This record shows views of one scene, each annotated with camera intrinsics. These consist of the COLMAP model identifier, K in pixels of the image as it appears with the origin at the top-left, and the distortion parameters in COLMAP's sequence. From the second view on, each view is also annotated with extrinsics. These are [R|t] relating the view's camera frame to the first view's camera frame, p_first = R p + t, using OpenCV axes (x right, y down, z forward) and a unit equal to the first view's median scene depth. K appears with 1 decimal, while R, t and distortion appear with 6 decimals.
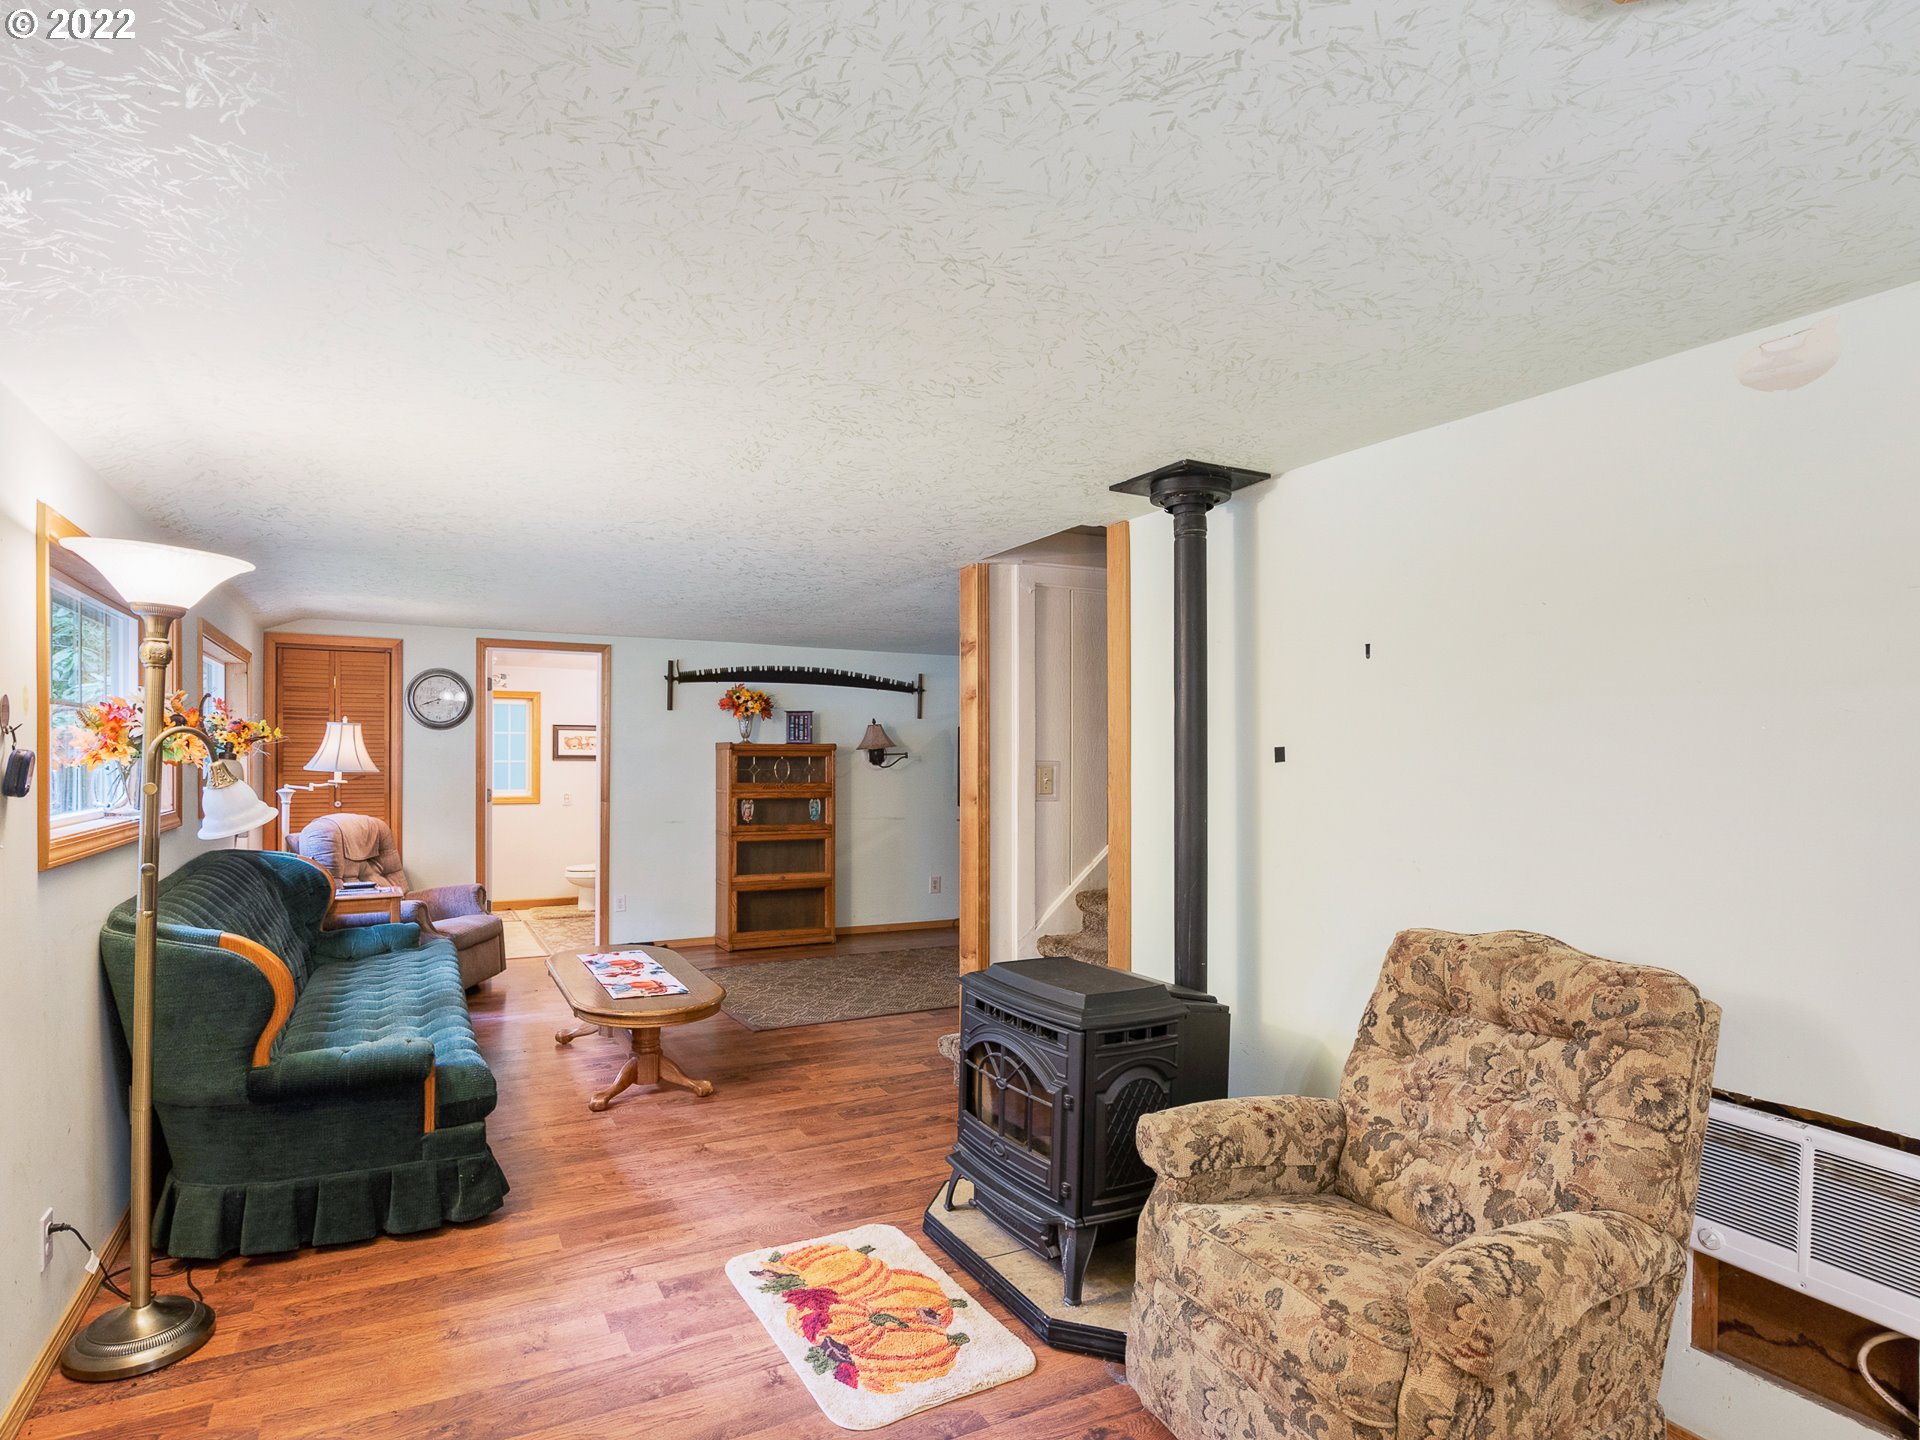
lens RADIAL K [[1103.7, 0, 956.9], [0, 1103.7, 734.0], [0, 0, 1]] dist [0.002939, 0.000332]
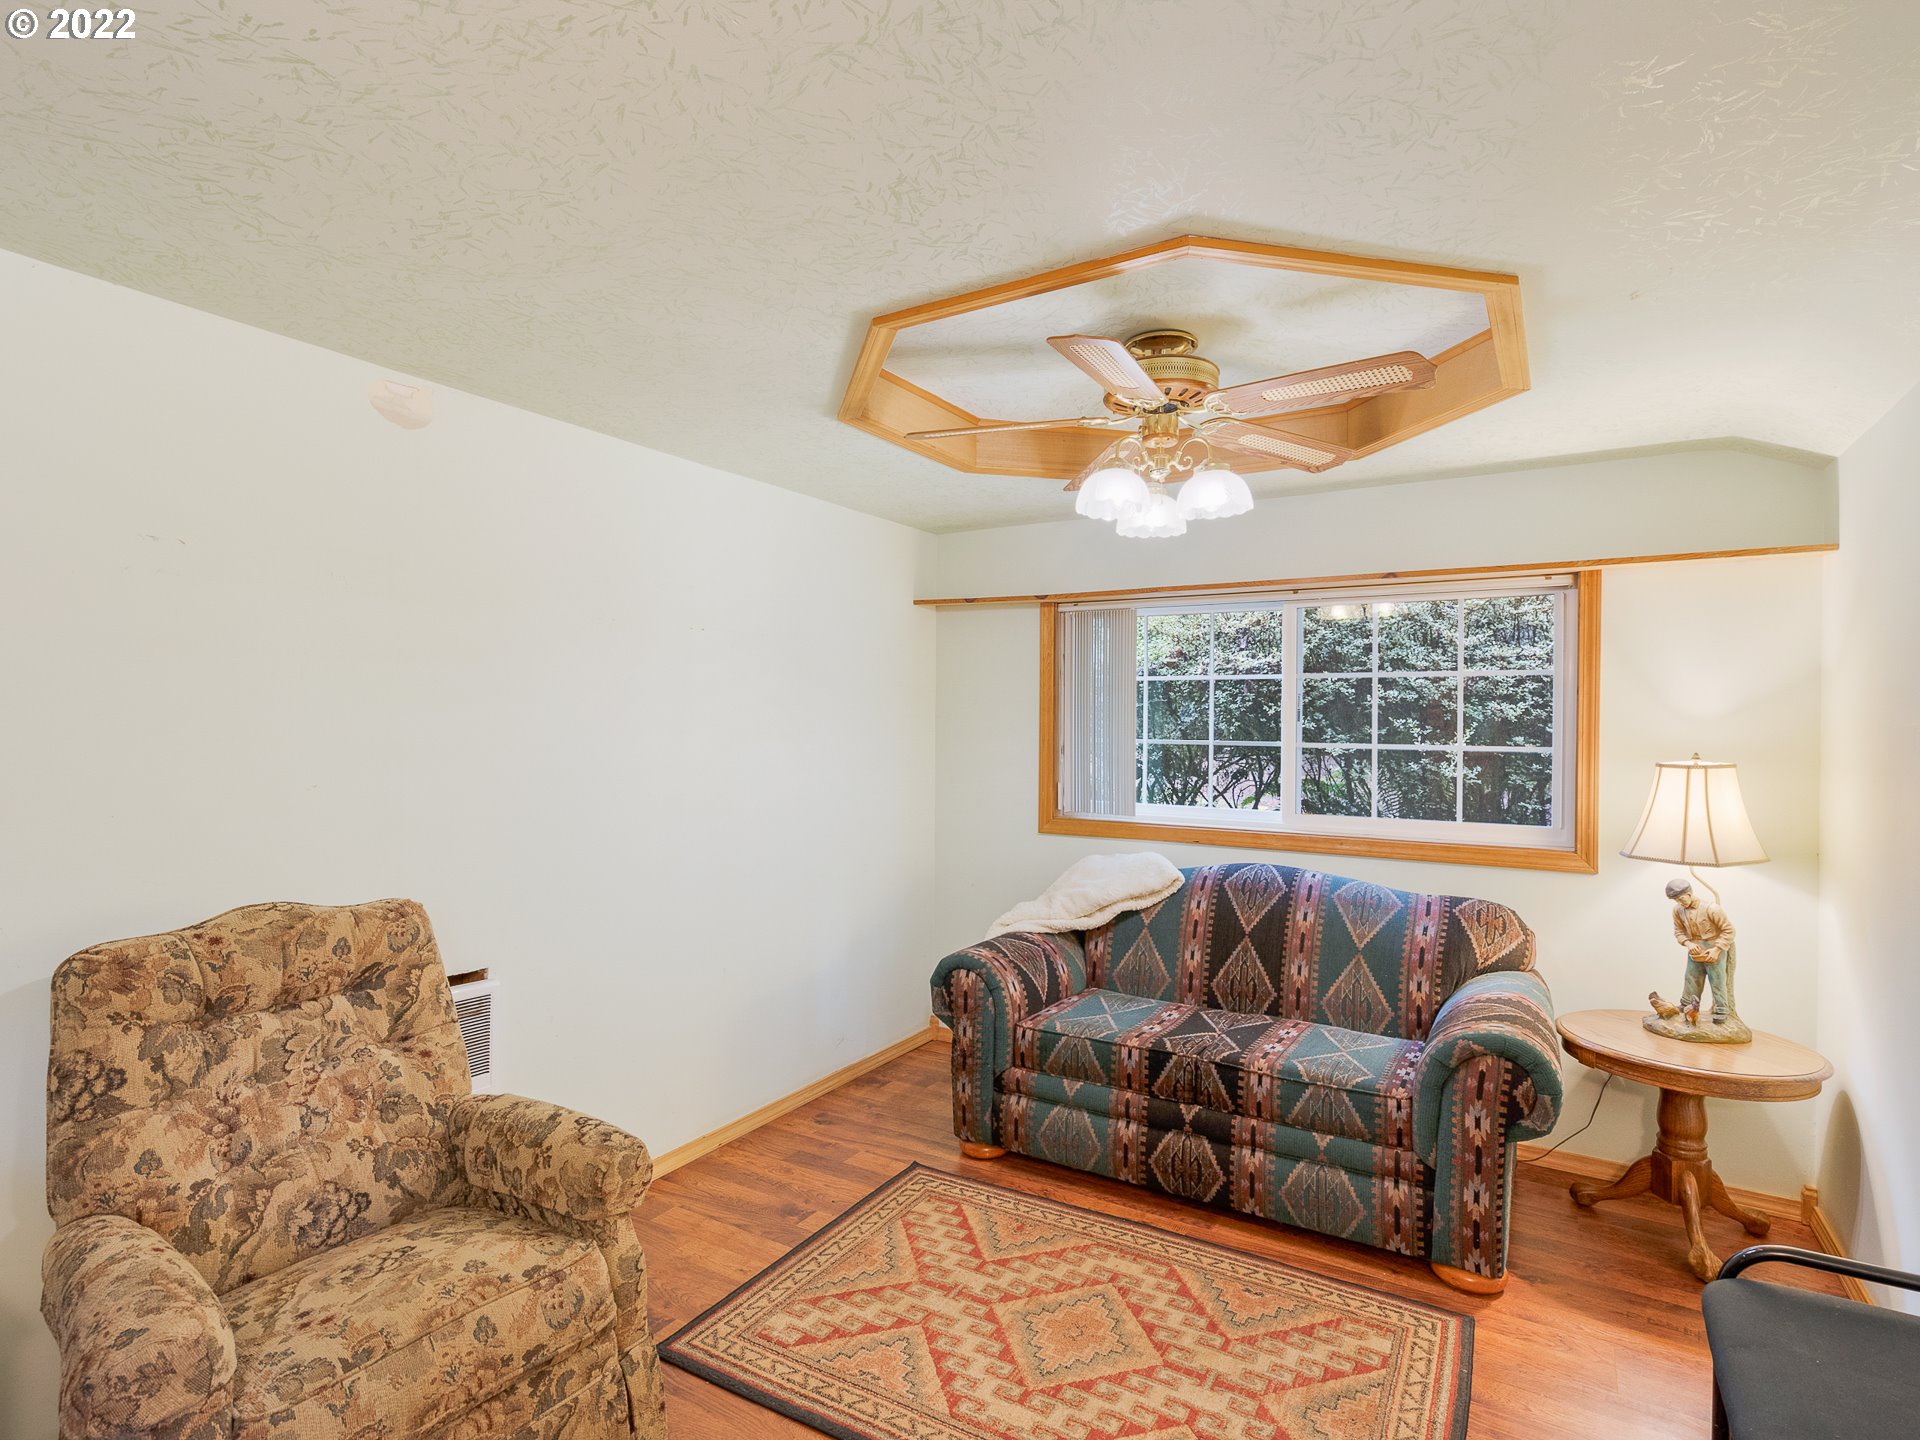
lens RADIAL K [[979.5, 0, 956.5], [0, 979.5, 716.5], [0, 0, 1]] dist [-0.004160, -0.000668]
pose [[-0.526054, -0.003041, 0.850446, -0.507473], [-0.019761, 0.999767, -0.008649, 0.017721], [-0.850222, -0.021355, -0.525991, 0.974539]]
